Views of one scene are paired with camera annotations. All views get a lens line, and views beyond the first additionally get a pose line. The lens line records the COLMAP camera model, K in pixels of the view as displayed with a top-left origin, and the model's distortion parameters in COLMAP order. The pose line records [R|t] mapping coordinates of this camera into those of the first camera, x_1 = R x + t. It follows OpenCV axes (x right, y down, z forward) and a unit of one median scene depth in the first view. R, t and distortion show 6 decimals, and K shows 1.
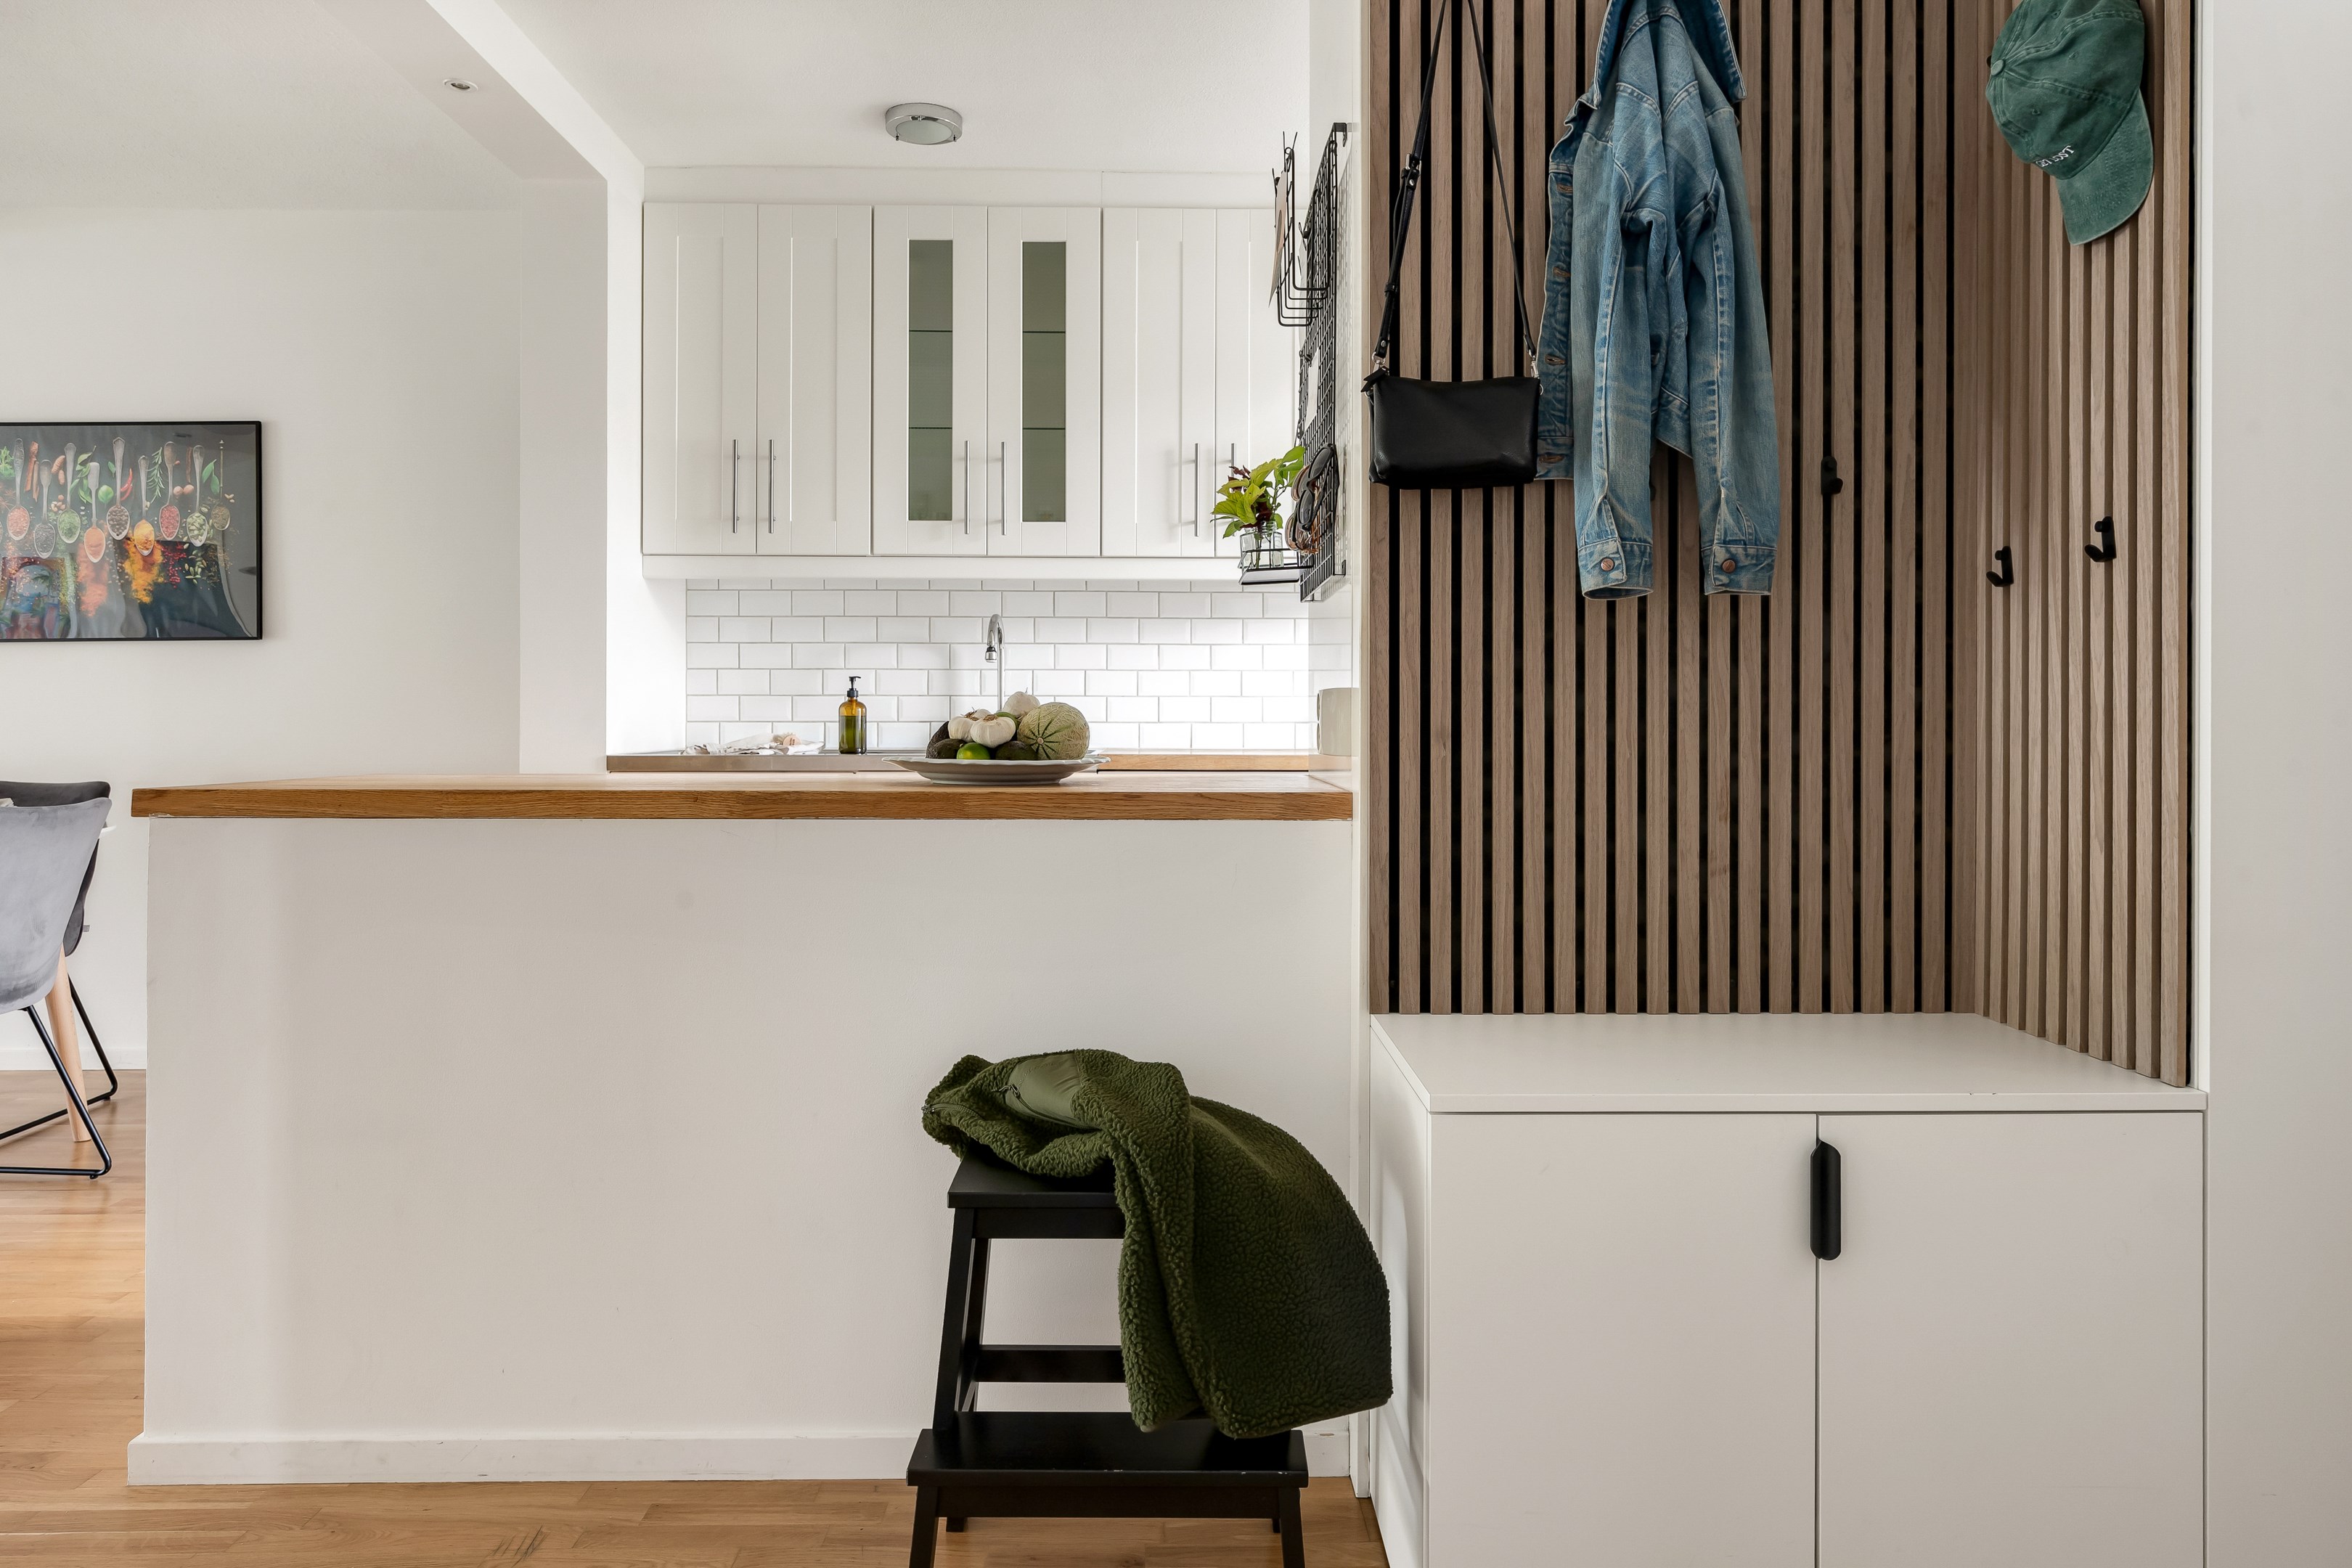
lens RADIAL K [[1551.2, 0, 1257.4], [0, 1551.2, 709.5], [0, 0, 1]] dist [-0.002032, 0.001890]
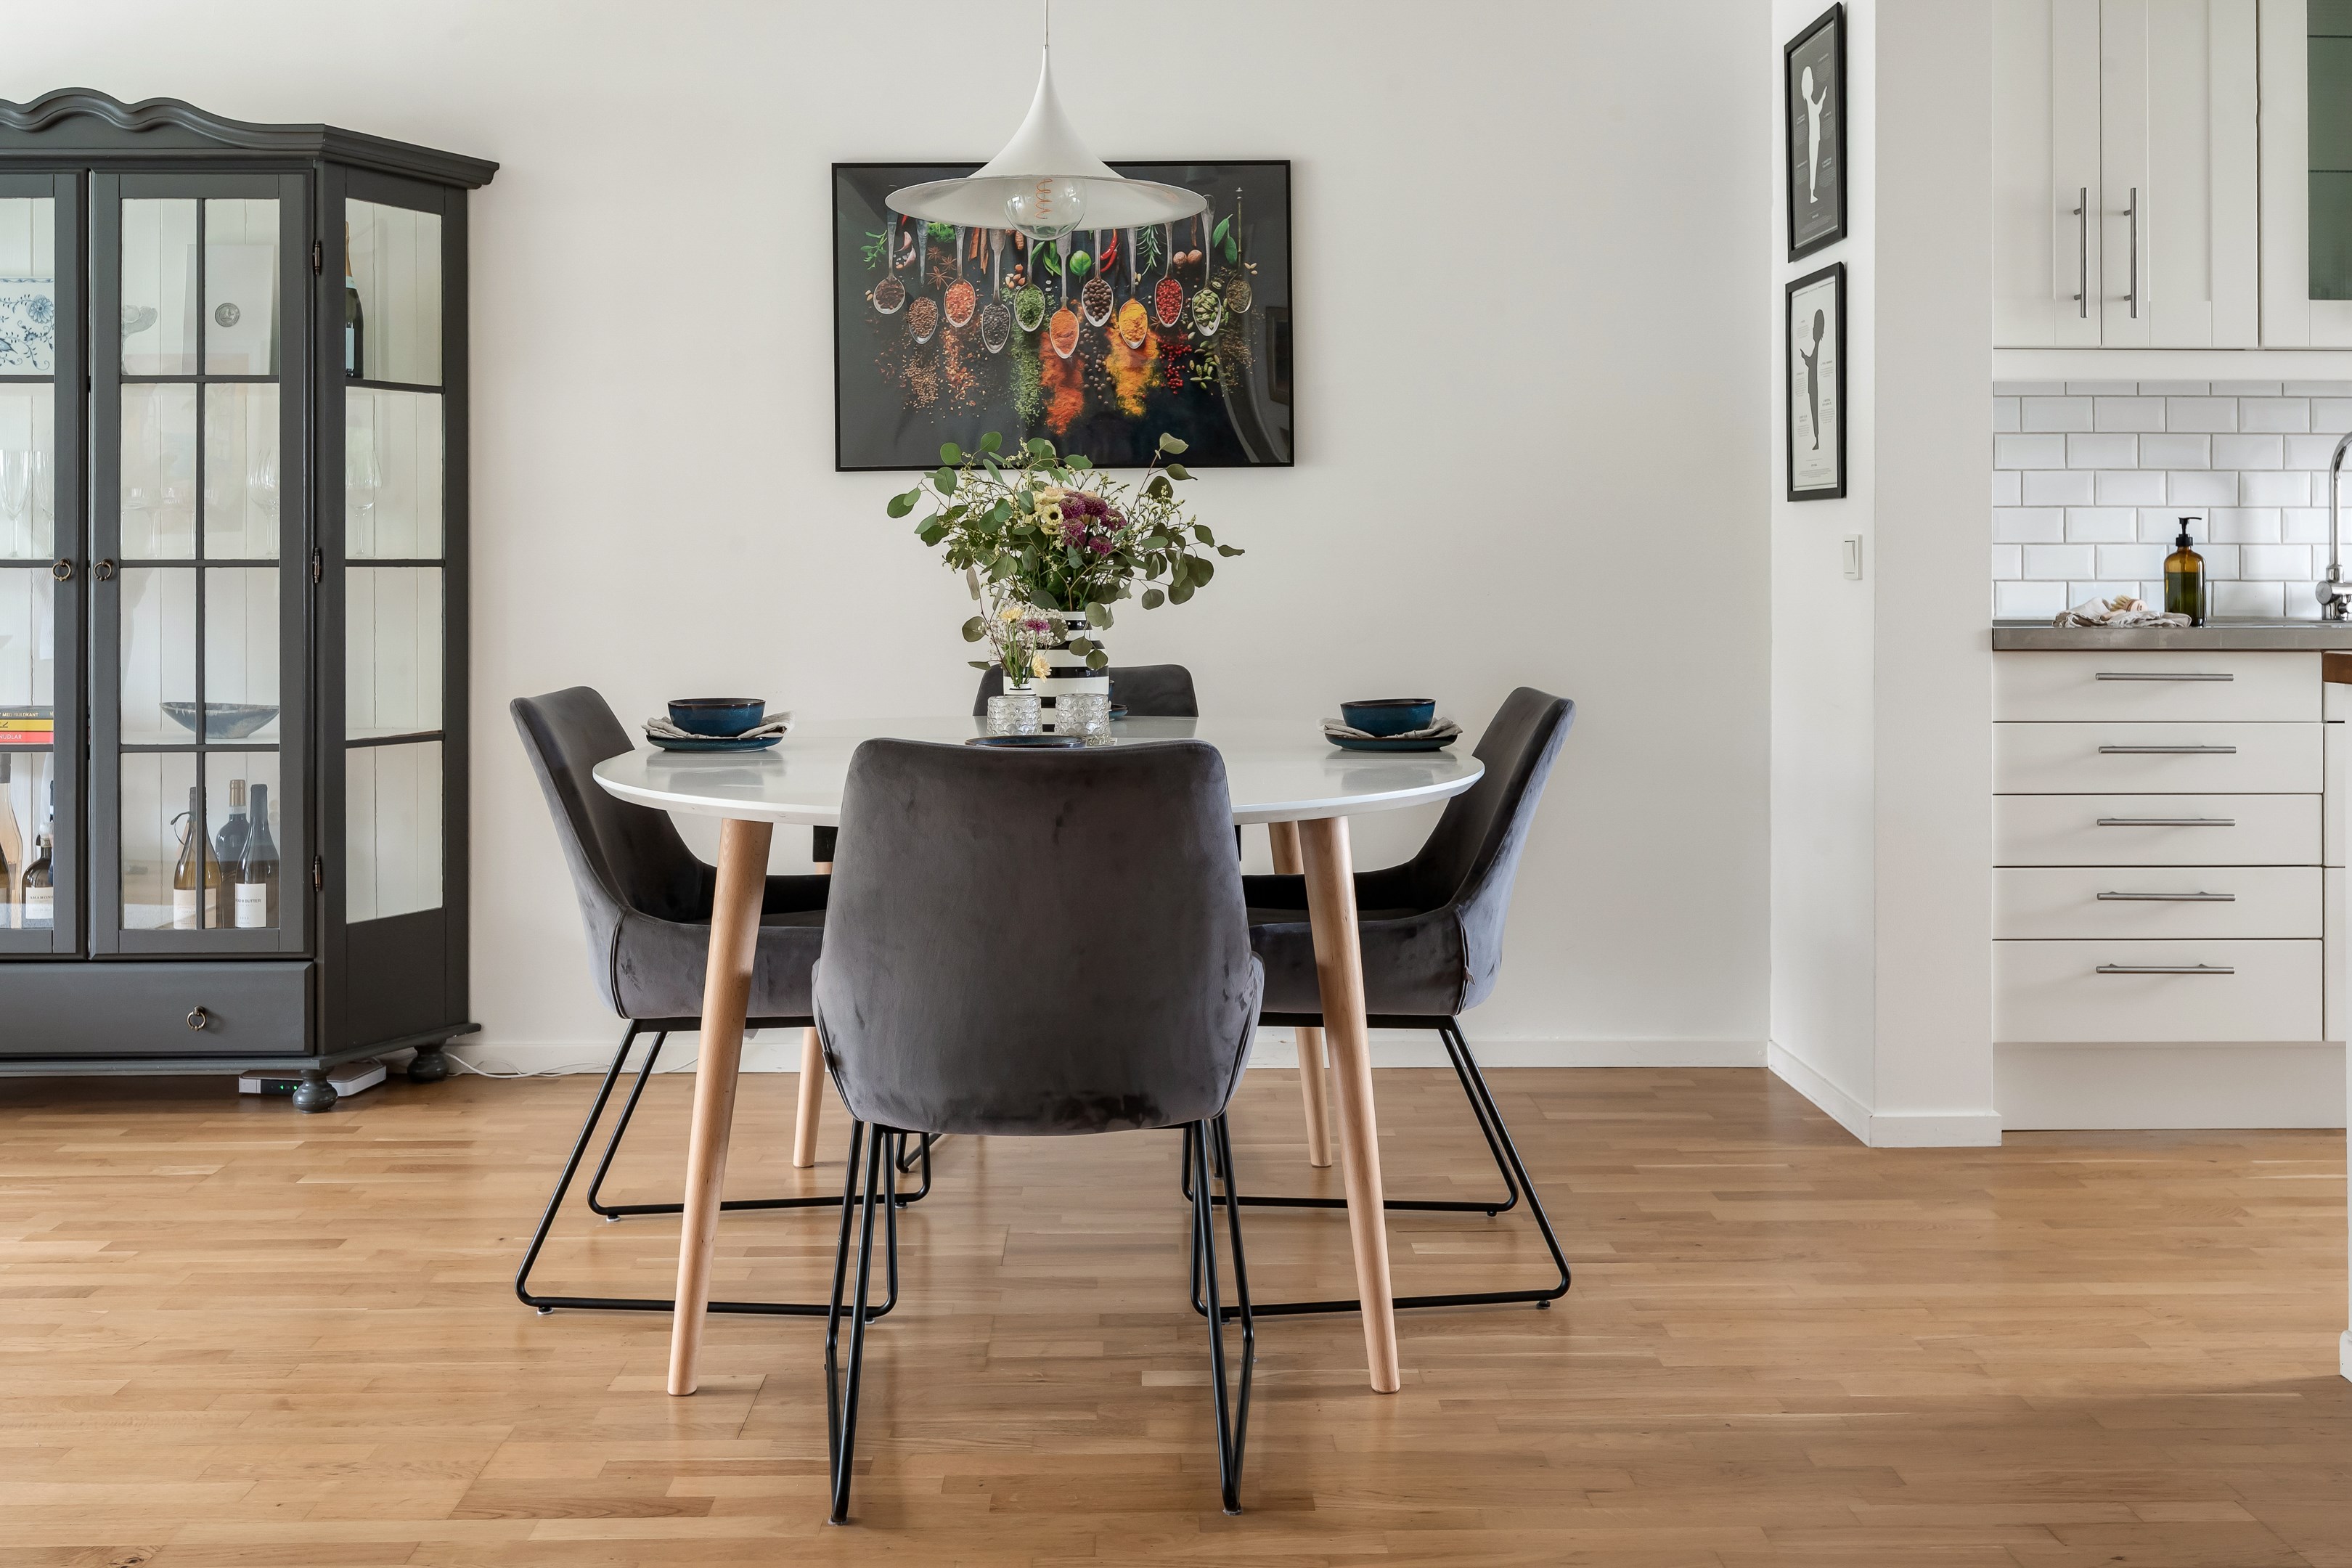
lens RADIAL K [[2211.3, 0, 1108.5], [0, 2211.3, 577.7], [0, 0, 1]] dist [0.008132, 0.000000]
pose [[0.999960, -0.001574, 0.008816, -0.739059], [0.001495, 0.999959, 0.008950, -0.003110], [-0.008829, -0.008937, 0.999921, -0.019433]]
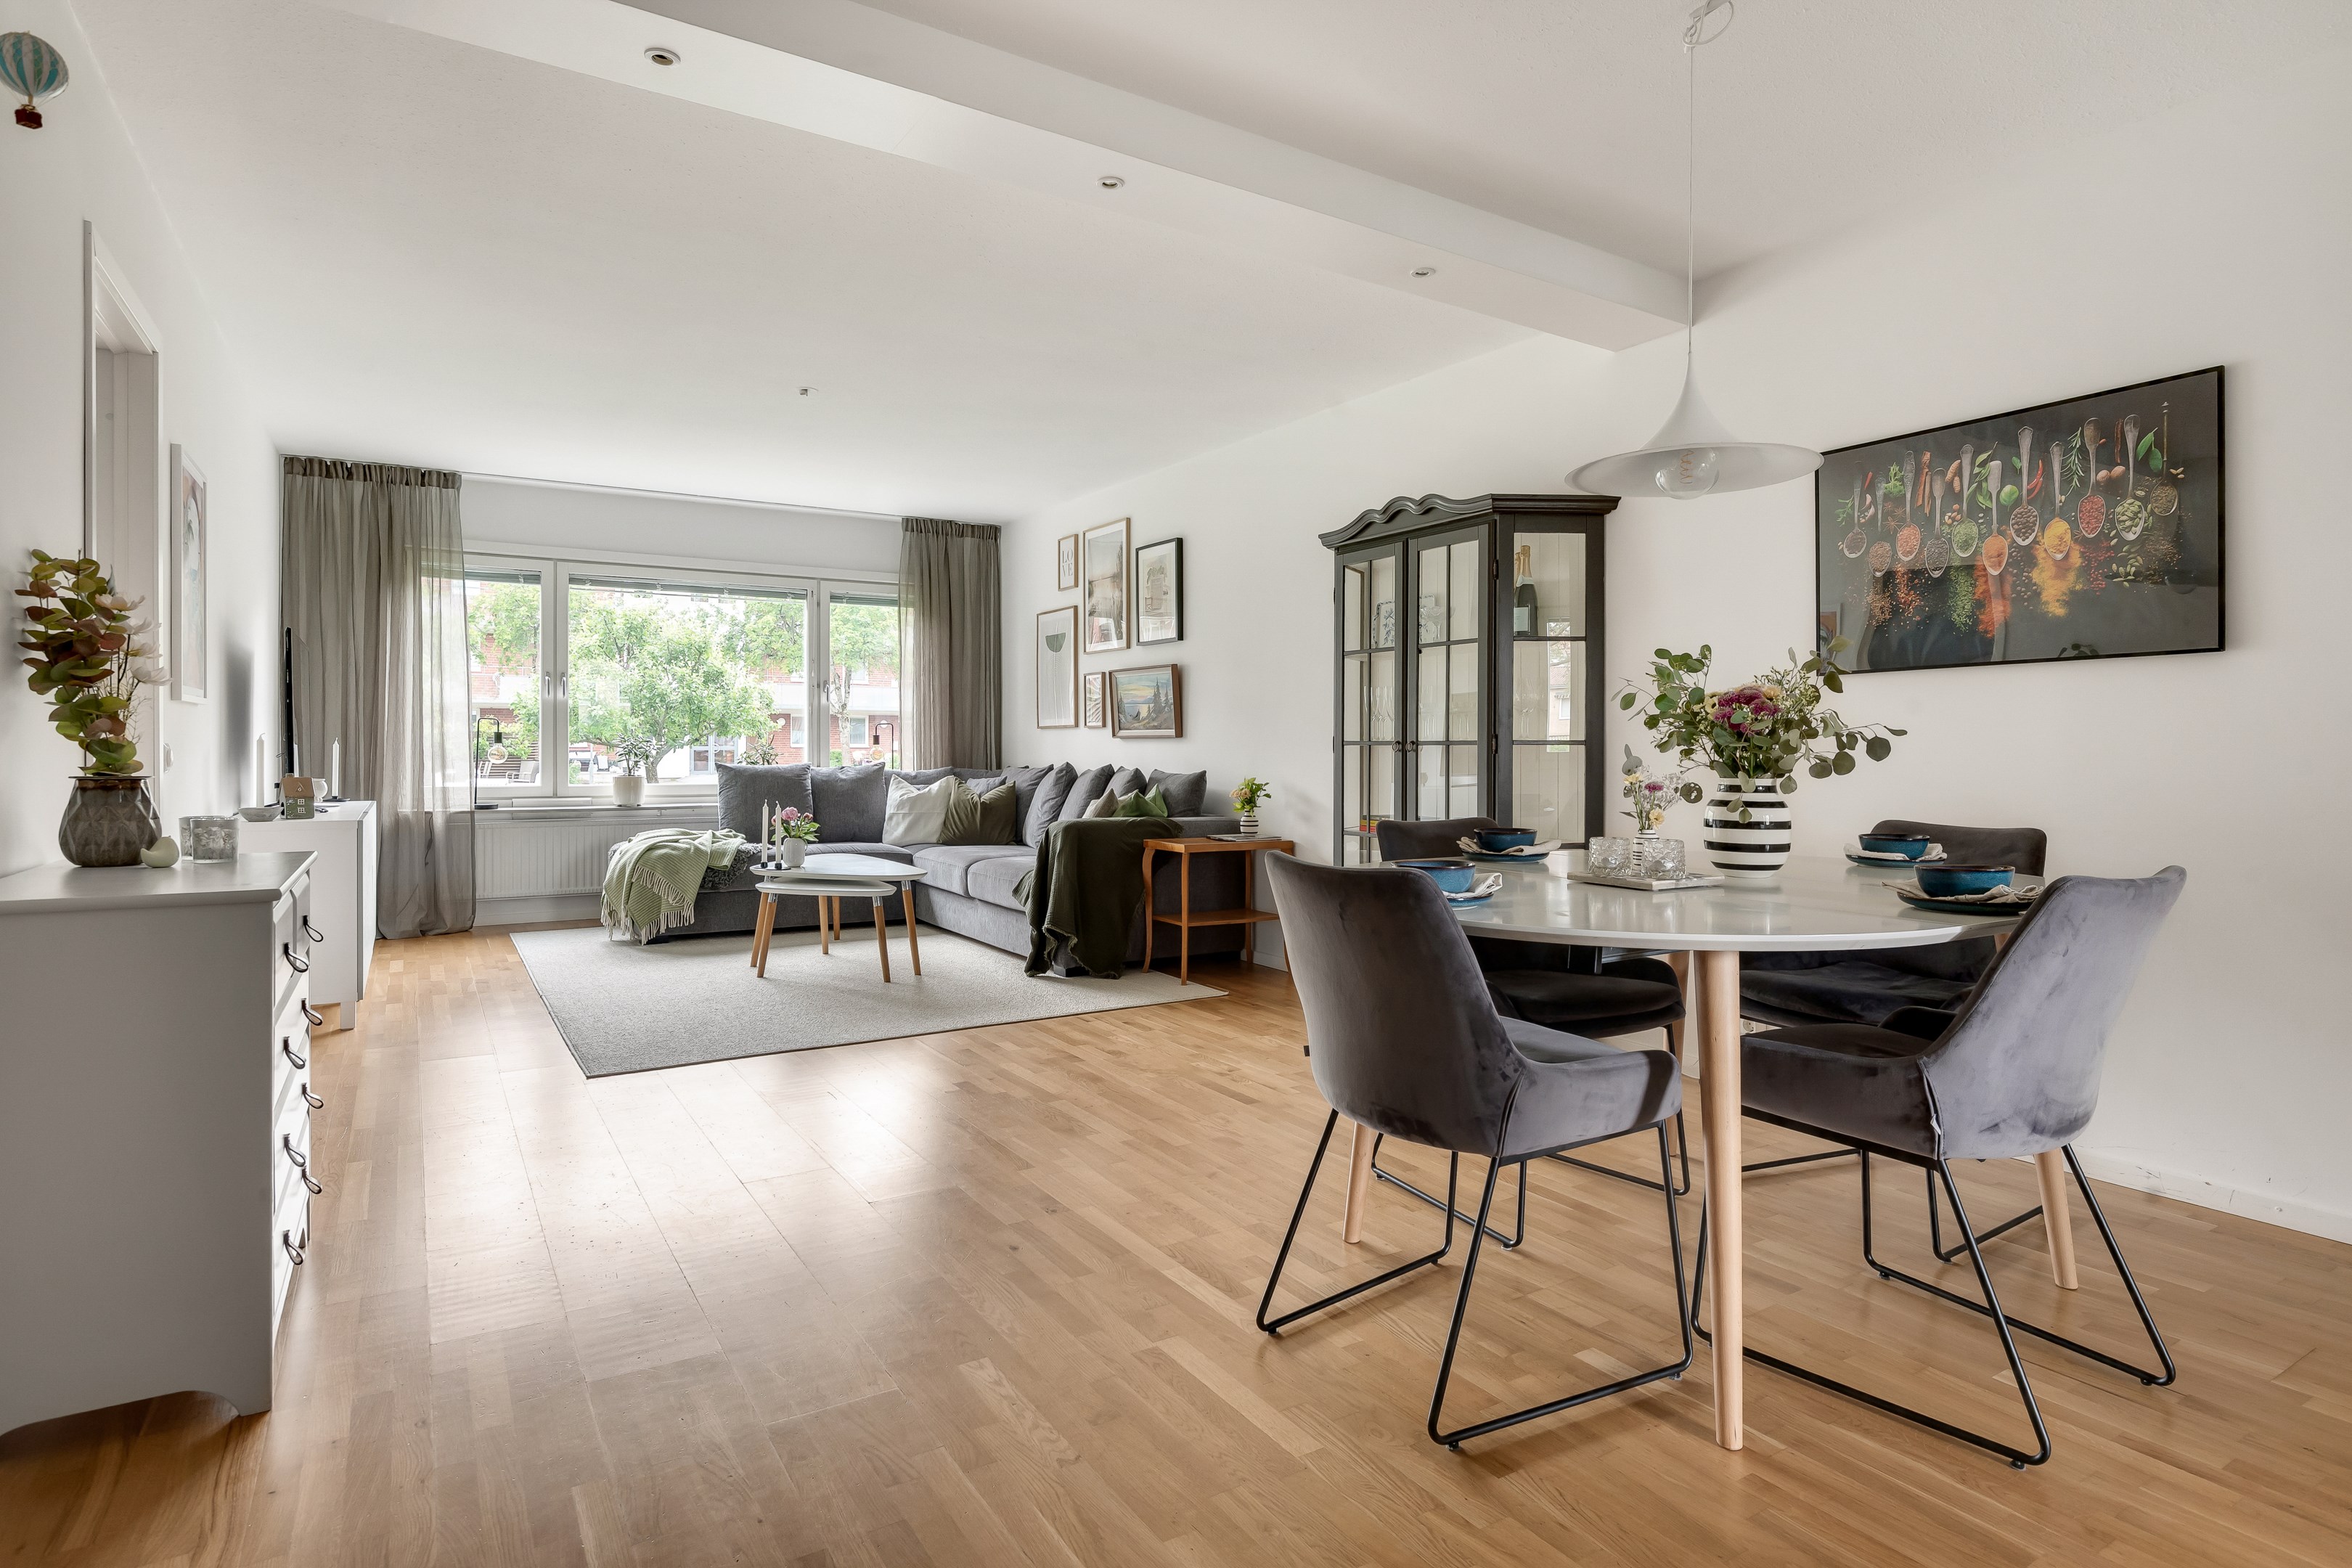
lens RADIAL K [[1234.9, 0, 1209.5], [0, 1234.9, 765.4], [0, 0, 1]] dist [-0.004801, -0.000735]
pose [[0.525962, 0.012060, -0.850423, -0.389915], [0.003609, 0.999859, 0.016411, -0.000431], [0.850501, -0.011701, 0.525844, 0.254825]]
